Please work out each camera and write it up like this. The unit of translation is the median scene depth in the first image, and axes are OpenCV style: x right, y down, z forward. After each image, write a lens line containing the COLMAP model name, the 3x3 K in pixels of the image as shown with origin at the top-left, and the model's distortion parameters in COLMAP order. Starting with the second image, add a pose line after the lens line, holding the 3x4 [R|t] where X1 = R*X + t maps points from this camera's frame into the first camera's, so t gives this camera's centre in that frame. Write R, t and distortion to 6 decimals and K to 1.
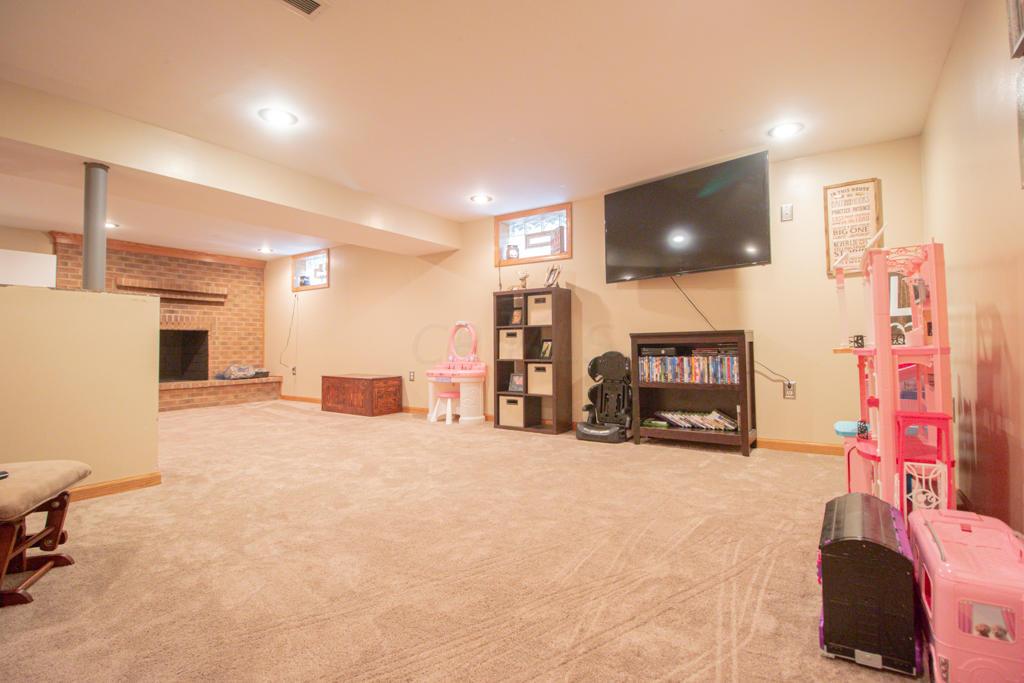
lens RADIAL K [[473.4, 0, 512.9], [0, 473.4, 343.4], [0, 0, 1]] dist [-0.007657, -0.009410]
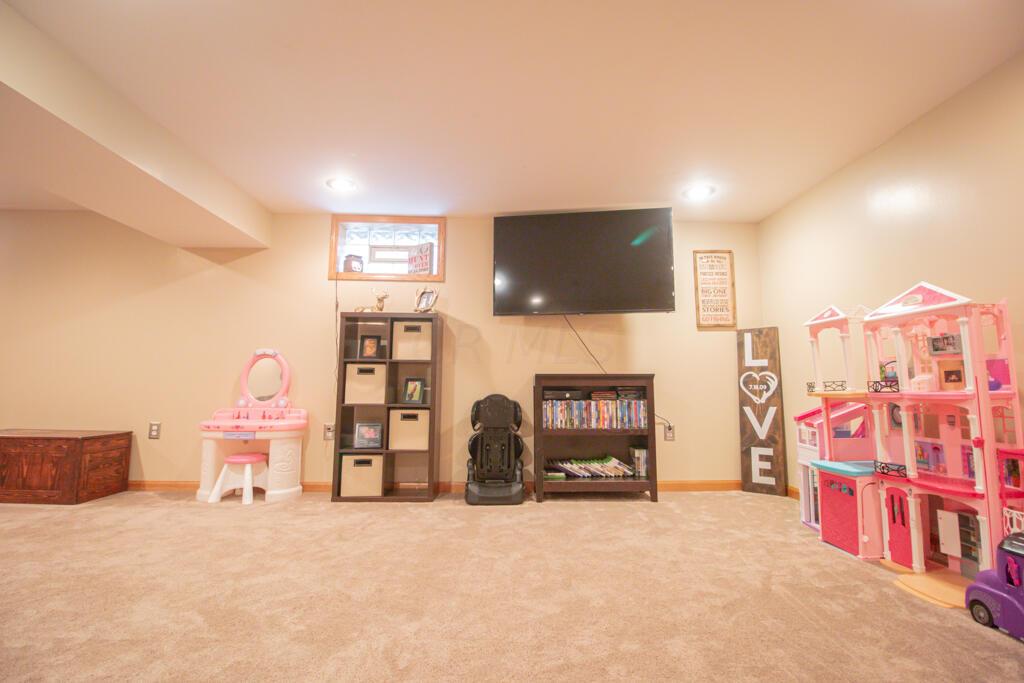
lens RADIAL K [[473.4, 0, 509.5], [0, 473.4, 337.0], [0, 0, 1]] dist [-0.007657, -0.009410]
pose [[0.808521, 0.076585, 0.583463, -0.233414], [-0.016422, 0.994045, -0.107722, 0.004649], [-0.588239, 0.077514, 0.804964, 0.233771]]
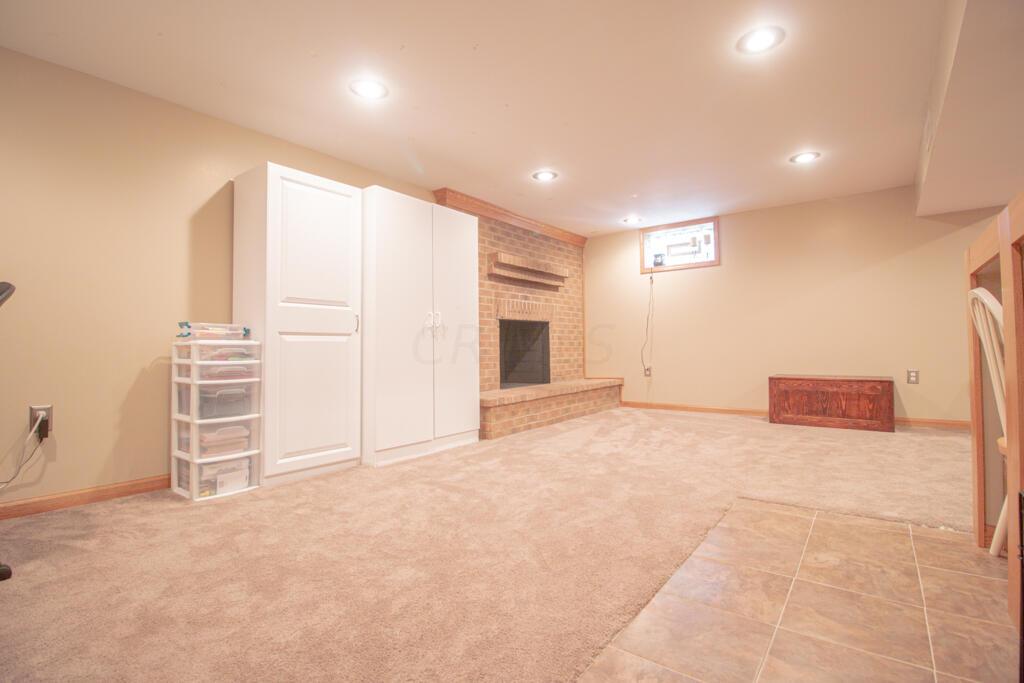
lens RADIAL K [[473.4, 0, 512.5], [0, 473.4, 339.7], [0, 0, 1]] dist [-0.007657, -0.009410]
pose [[0.998647, -0.005449, -0.051712, -0.919809], [0.004897, 0.999930, -0.010802, 0.016493], [0.051767, 0.010534, 0.998604, 0.255086]]
